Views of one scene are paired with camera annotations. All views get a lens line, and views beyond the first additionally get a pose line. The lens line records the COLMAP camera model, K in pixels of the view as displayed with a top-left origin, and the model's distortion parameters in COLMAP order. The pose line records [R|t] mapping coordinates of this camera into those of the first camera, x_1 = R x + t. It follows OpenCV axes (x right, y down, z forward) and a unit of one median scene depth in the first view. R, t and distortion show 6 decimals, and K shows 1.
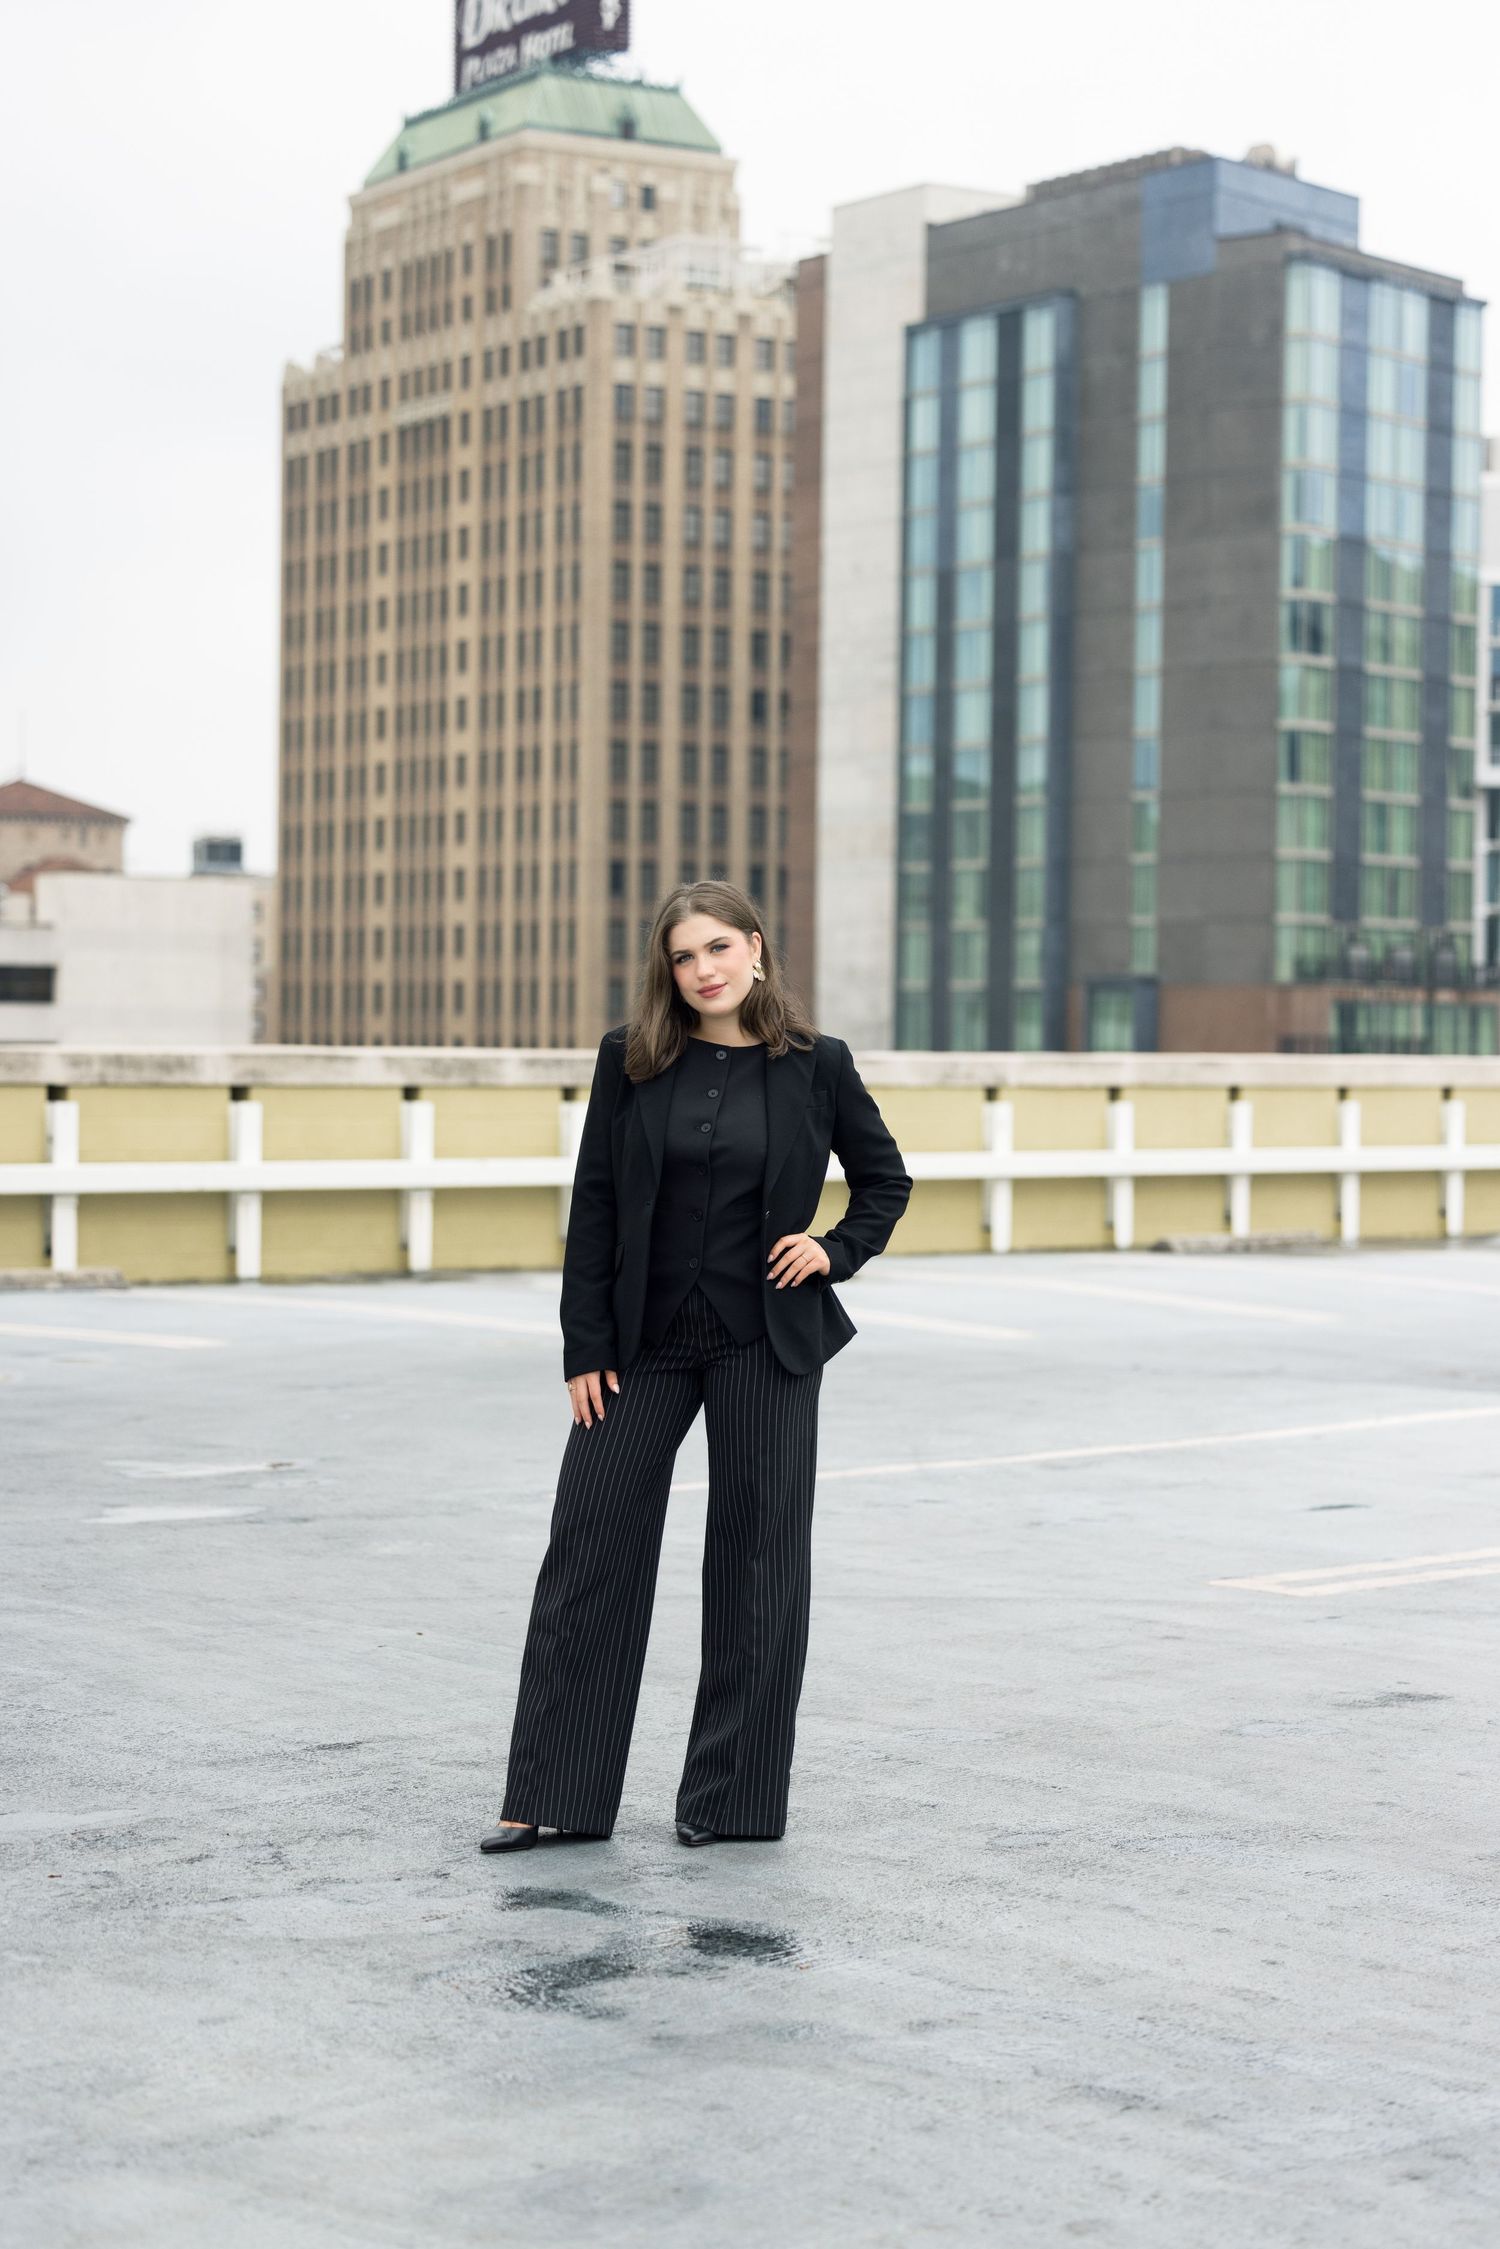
lens RADIAL K [[4575.5, 0, 750.0], [0, 4575.5, 1124.5], [0, 0, 1]] dist [0.009111, 0.071336]
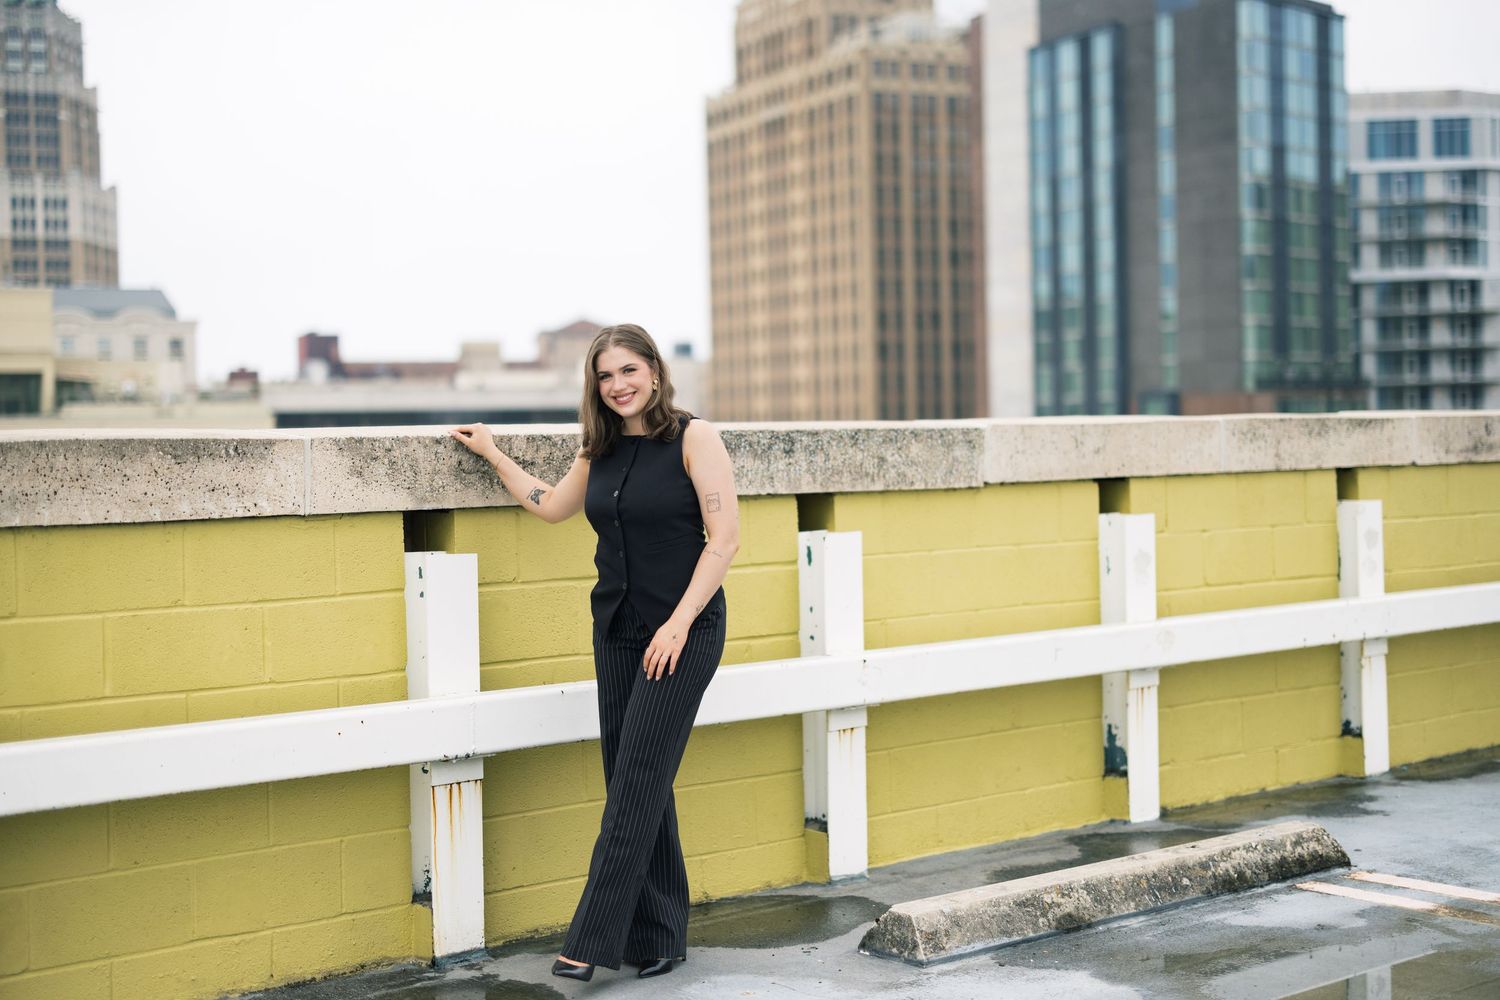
lens RADIAL K [[2129.1, 0, 750.0], [0, 2129.1, 500.0], [0, 0, 1]] dist [0.021706, -0.012960]
pose [[0.995101, -0.032414, -0.093403, -0.003351], [0.033390, 0.999403, 0.008912, -0.001421], [0.093059, -0.011987, 0.995588, 0.113077]]
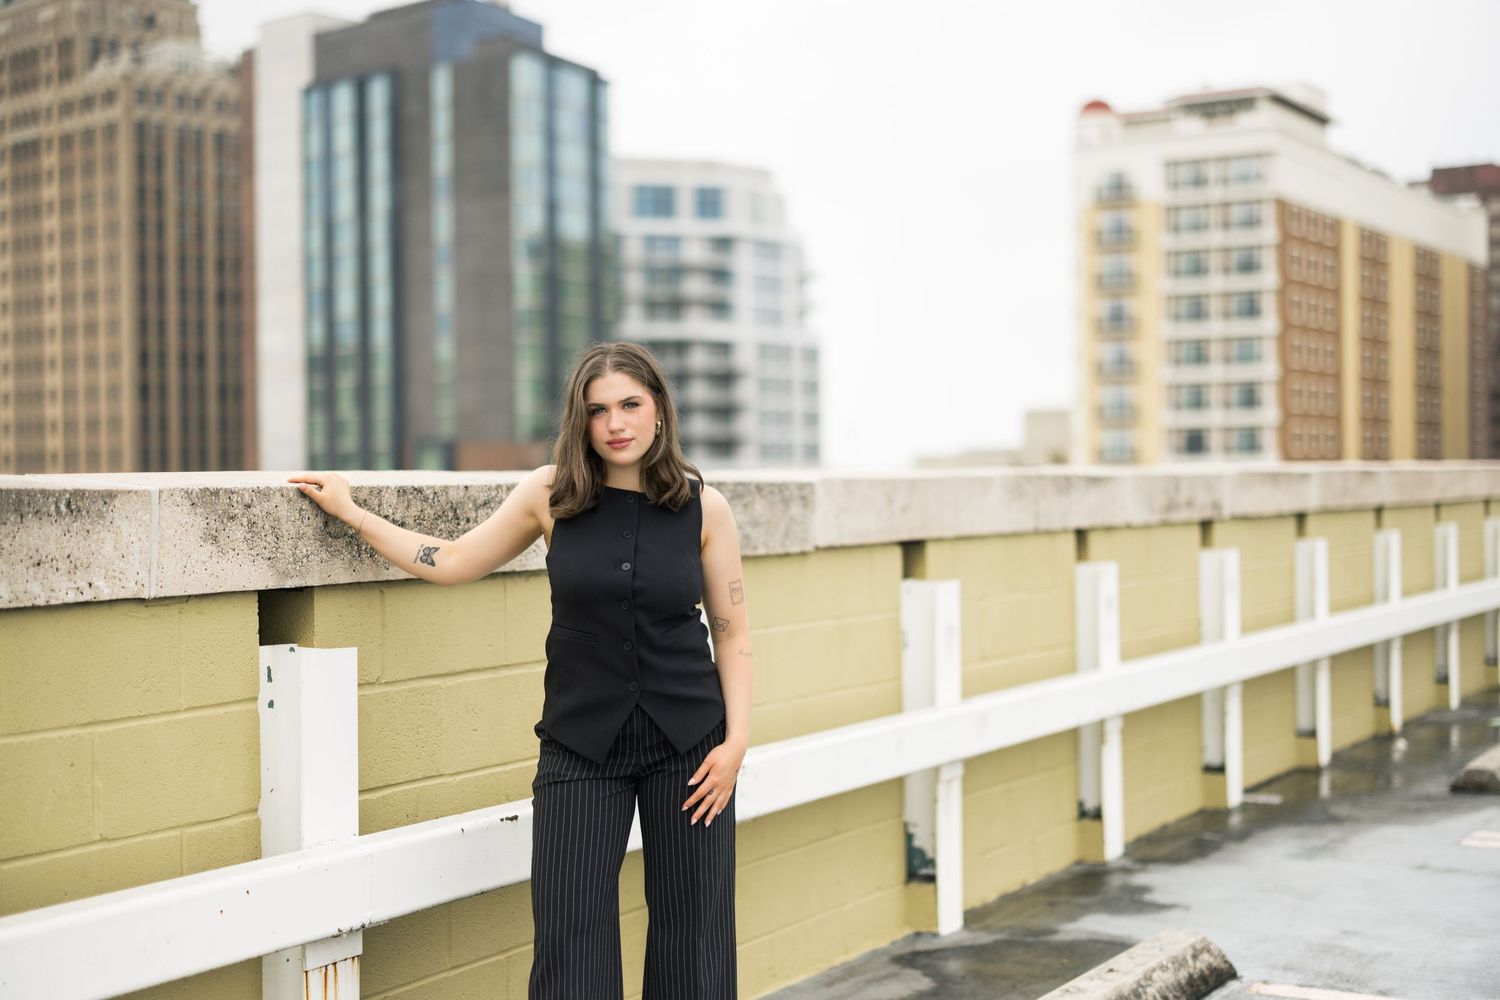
lens RADIAL K [[2129.1, 0, 750.0], [0, 2129.1, 500.0], [0, 0, 1]] dist [0.021706, -0.012960]
pose [[0.967043, -0.025279, 0.253354, -0.012387], [0.026796, 0.999638, -0.002539, -0.001932], [-0.253198, 0.009244, 0.967370, 0.120825]]
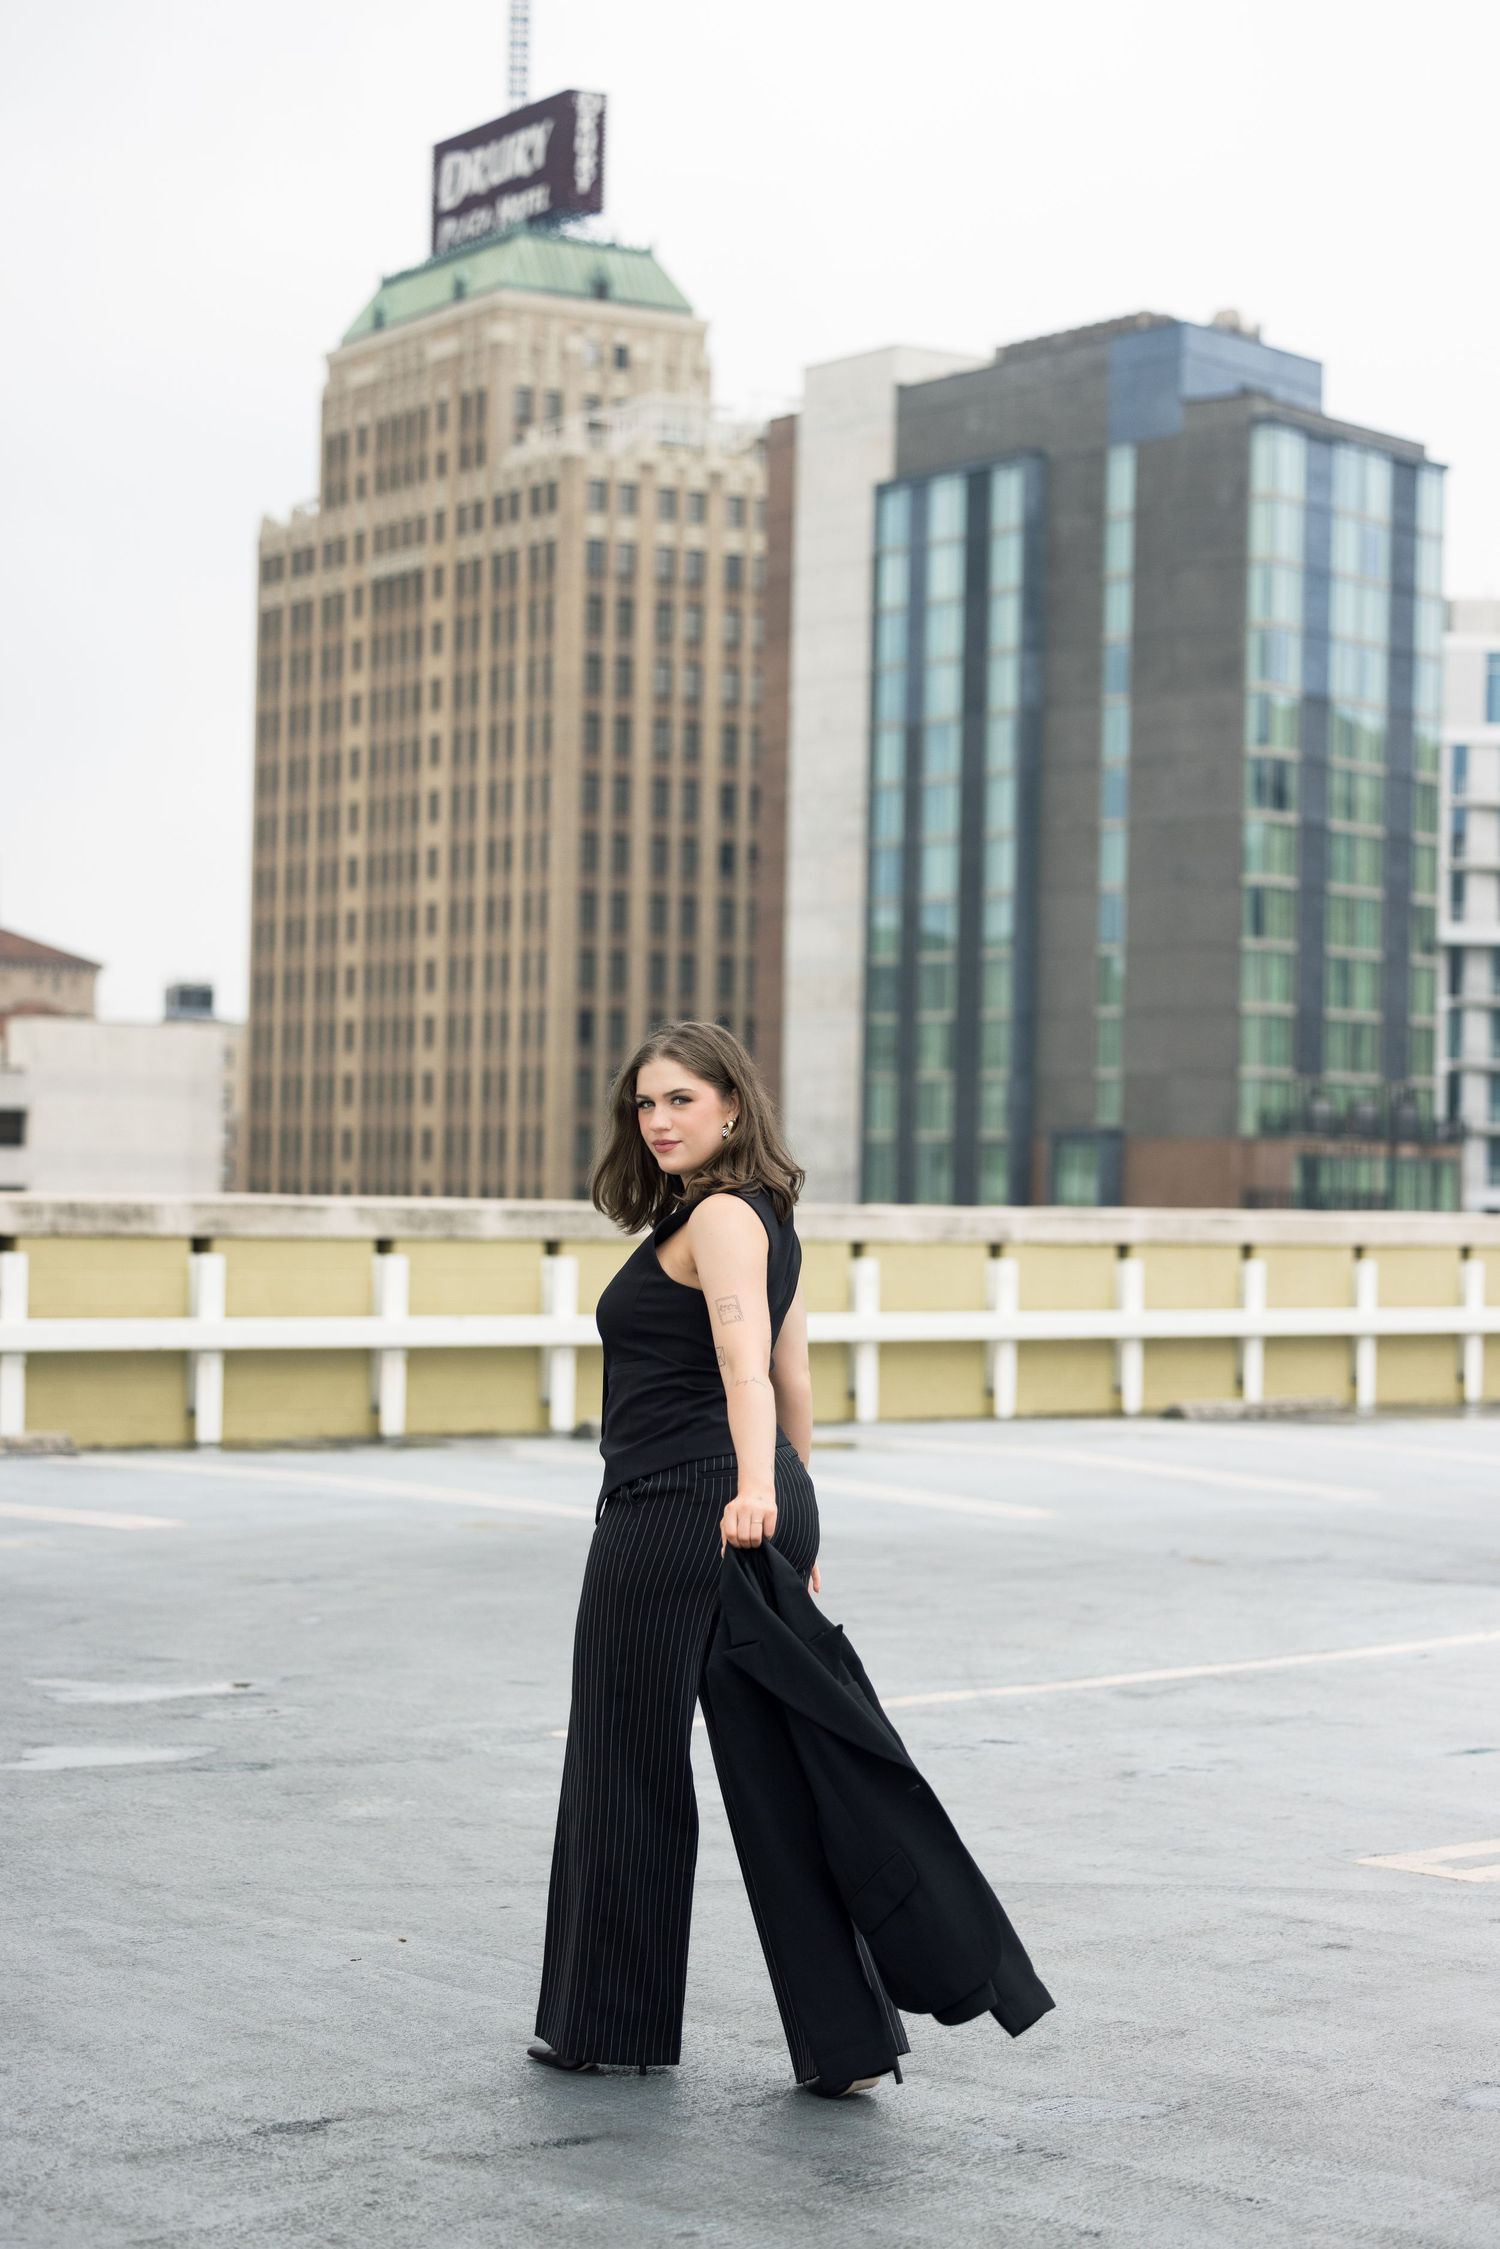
lens RADIAL K [[4496.1, 0, 750.0], [0, 4496.1, 1124.5], [0, 0, 1]] dist [0.007825, -0.058054]
pose [[0.999936, 0.007559, 0.008460, -0.000998], [-0.007279, 0.999439, -0.032684, -0.000312], [-0.008702, 0.032621, 0.999430, 0.010893]]
